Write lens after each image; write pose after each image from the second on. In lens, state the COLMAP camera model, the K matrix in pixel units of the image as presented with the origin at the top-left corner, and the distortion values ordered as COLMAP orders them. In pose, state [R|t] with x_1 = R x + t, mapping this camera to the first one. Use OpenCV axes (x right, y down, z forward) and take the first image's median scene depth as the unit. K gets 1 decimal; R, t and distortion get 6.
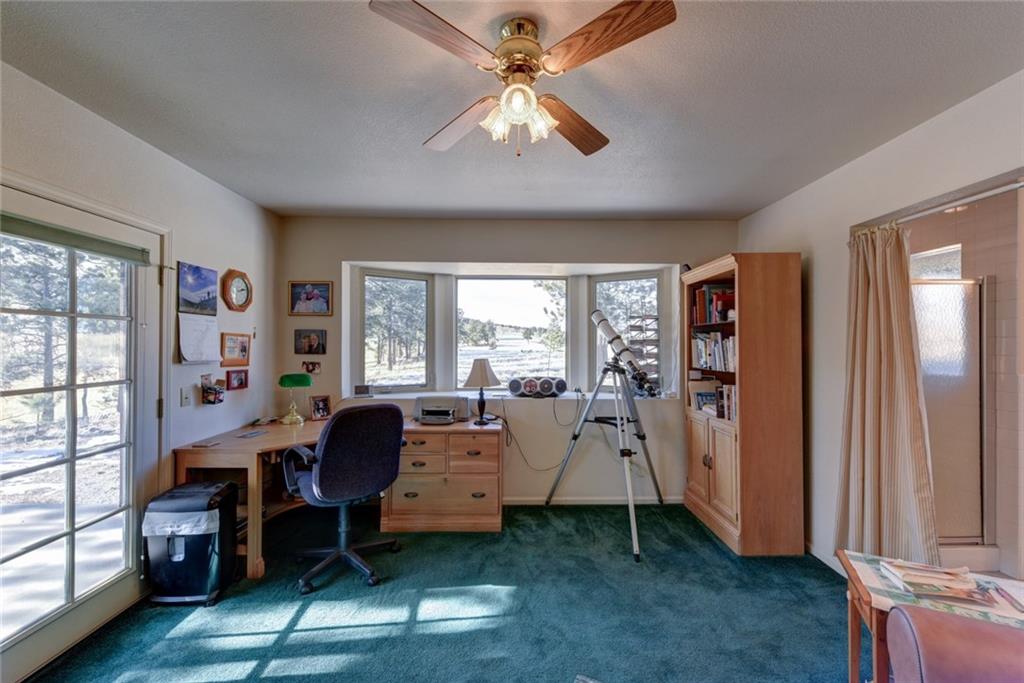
lens RADIAL K [[398.7, 0, 514.1], [0, 398.7, 346.7], [0, 0, 1]] dist [0.003654, -0.001531]
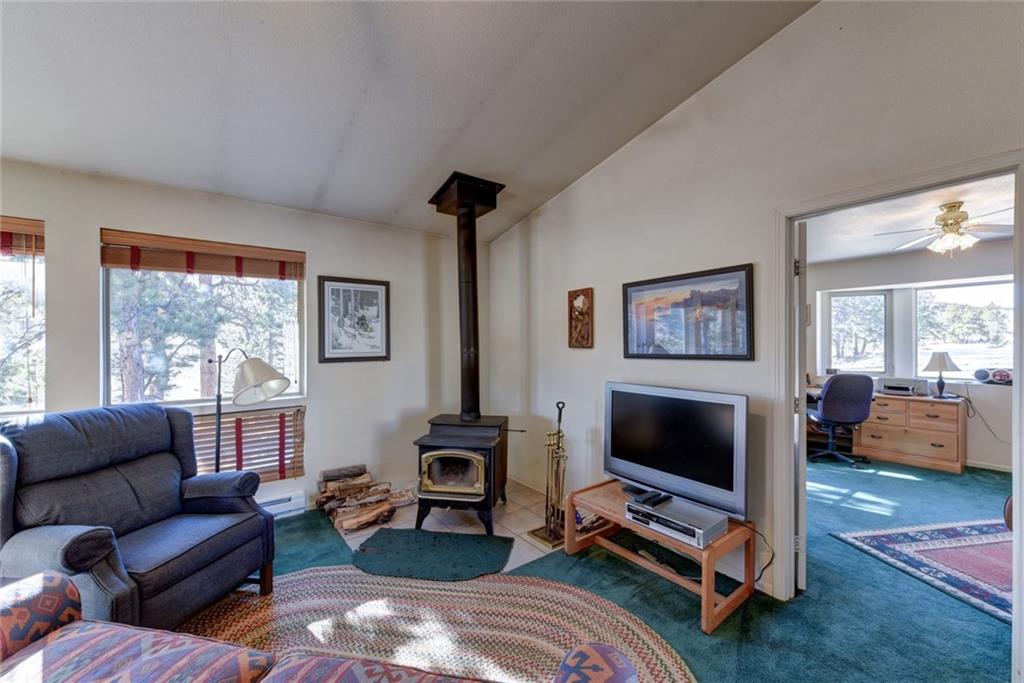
lens RADIAL K [[398.7, 0, 513.3], [0, 398.7, 344.4], [0, 0, 1]] dist [0.003654, -0.001531]
pose [[0.591193, -0.004220, -0.806519, 0.167667], [0.003100, 0.999991, -0.002960, 0.002210], [0.806524, -0.000750, 0.591201, -1.072700]]
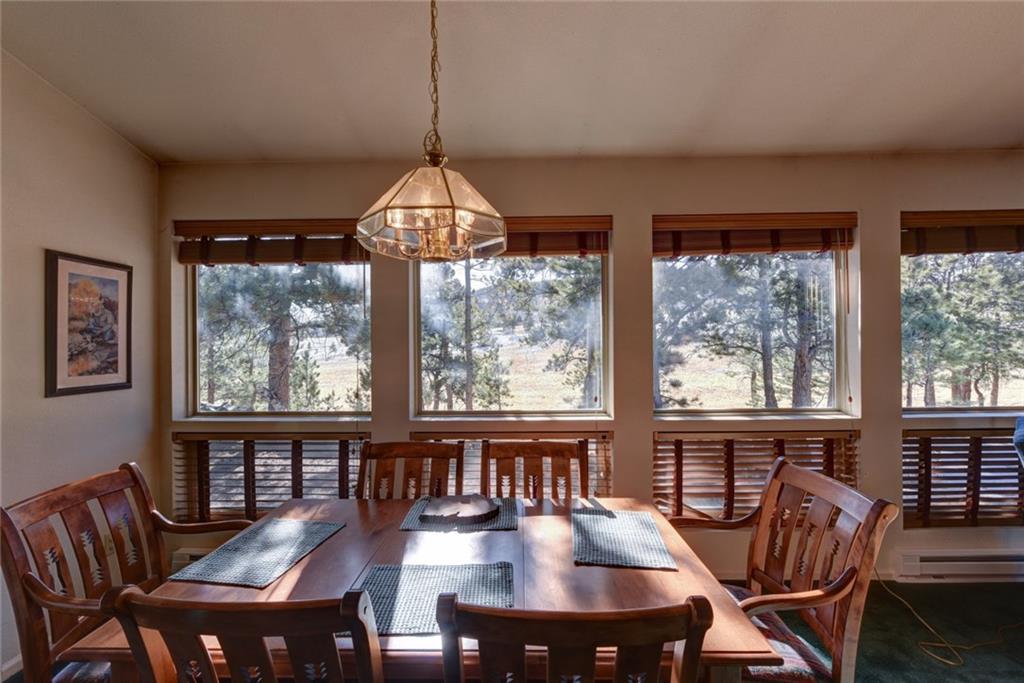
lens RADIAL K [[418.8, 0, 519.0], [0, 418.8, 344.2], [0, 0, 1]] dist [0.000333, -0.002404]
pose [[-0.038574, -0.005396, -0.999241, -0.204707], [0.007123, 0.999959, -0.005675, 0.003639], [0.999230, -0.007337, -0.038534, -1.959727]]
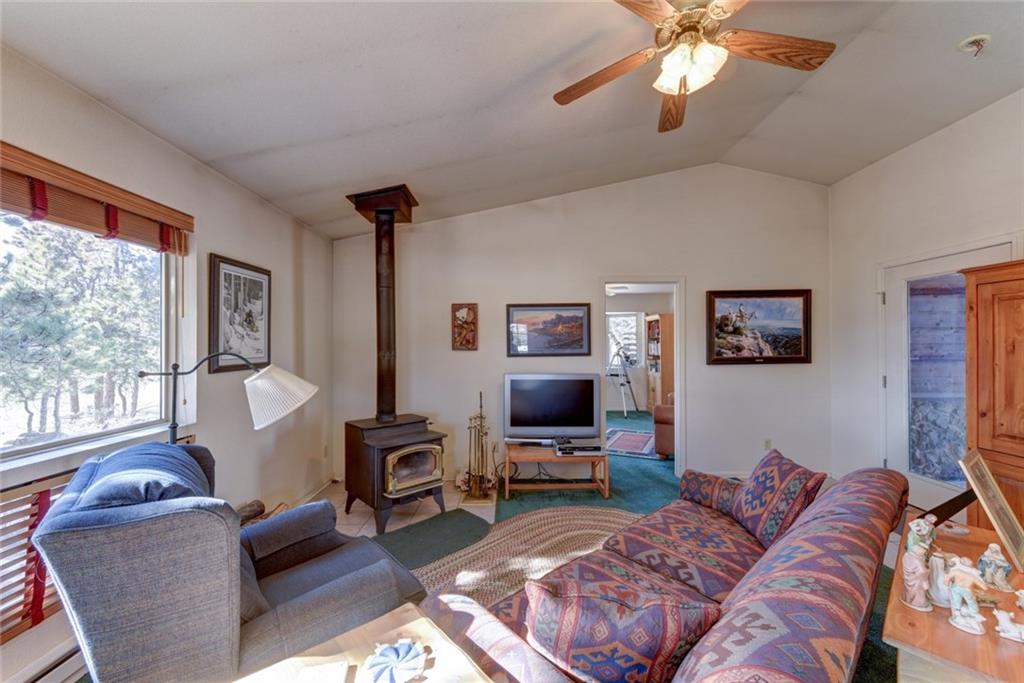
lens RADIAL K [[398.7, 0, 514.5], [0, 398.7, 345.2], [0, 0, 1]] dist [0.003654, -0.001531]
pose [[0.999955, -0.007193, -0.006234, -0.413707], [0.007158, 0.999959, -0.005570, 0.001206], [0.006274, 0.005525, 0.999965, -1.639966]]
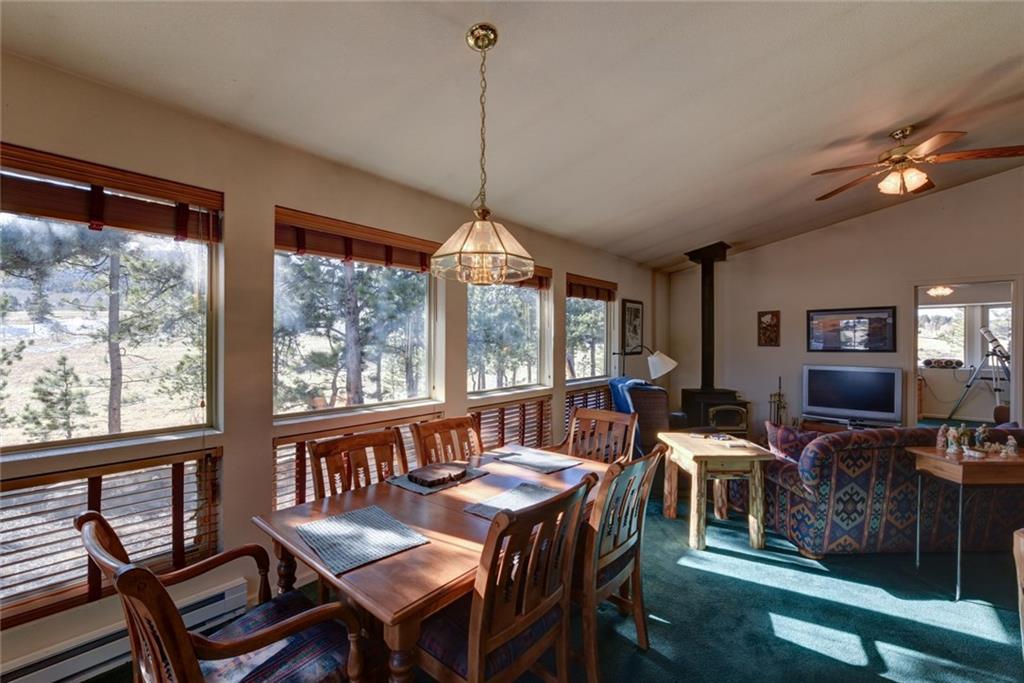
lens RADIAL K [[418.8, 0, 516.3], [0, 418.8, 342.5], [0, 0, 1]] dist [0.000333, -0.002404]
pose [[0.749614, -0.002029, -0.661872, -0.194521], [-0.000497, 0.999993, -0.003629, 0.000181], [0.661875, 0.003049, 0.749608, -2.458317]]
